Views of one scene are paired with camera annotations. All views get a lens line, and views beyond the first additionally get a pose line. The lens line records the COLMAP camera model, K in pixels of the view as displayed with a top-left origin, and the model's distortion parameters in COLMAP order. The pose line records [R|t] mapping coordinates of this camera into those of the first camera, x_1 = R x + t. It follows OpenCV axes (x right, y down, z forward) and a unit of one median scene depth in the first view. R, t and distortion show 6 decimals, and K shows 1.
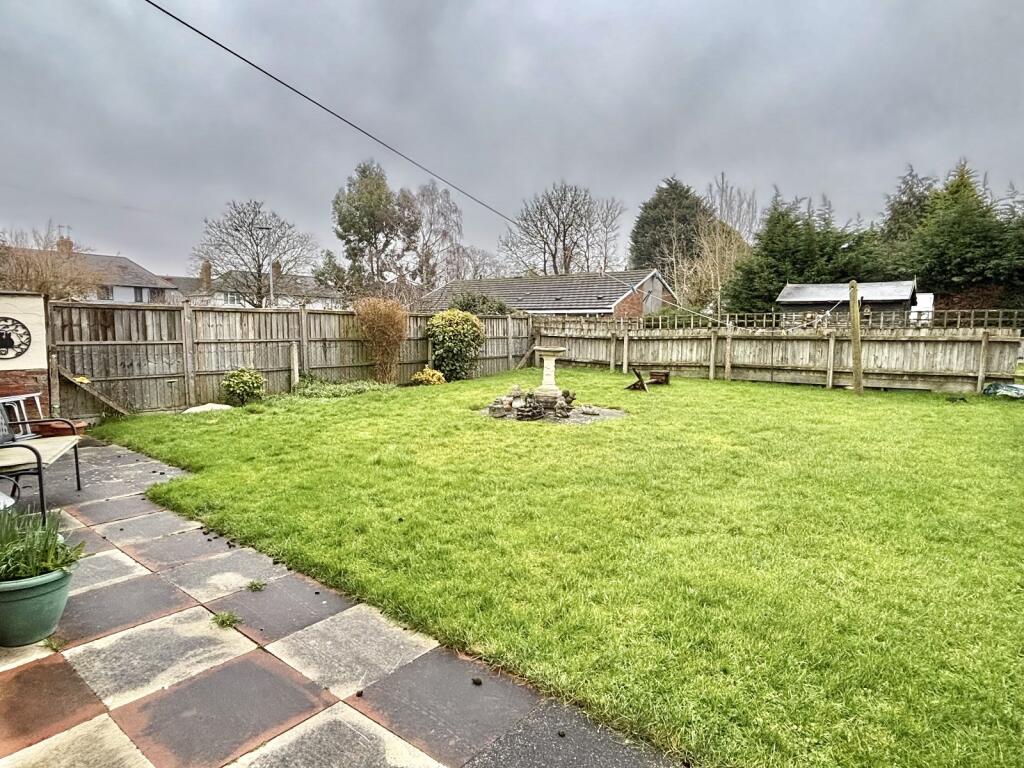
lens RADIAL K [[588.2, 0, 512.1], [0, 588.2, 383.9], [0, 0, 1]] dist [-0.000907, -0.000217]
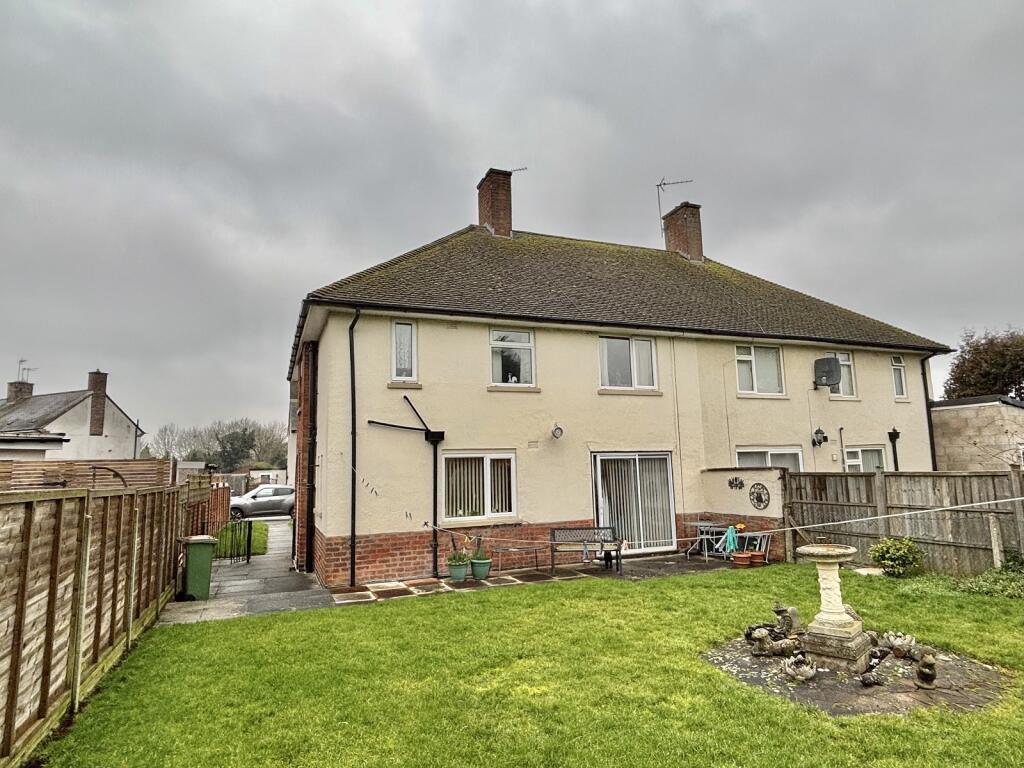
lens RADIAL K [[588.2, 0, 511.1], [0, 588.2, 385.5], [0, 0, 1]] dist [-0.000907, -0.000217]
pose [[-0.472907, -0.124043, -0.872337, 0.750420], [-0.071550, 0.992177, -0.102296, -0.136371], [0.878202, 0.014039, -0.478083, 0.962547]]
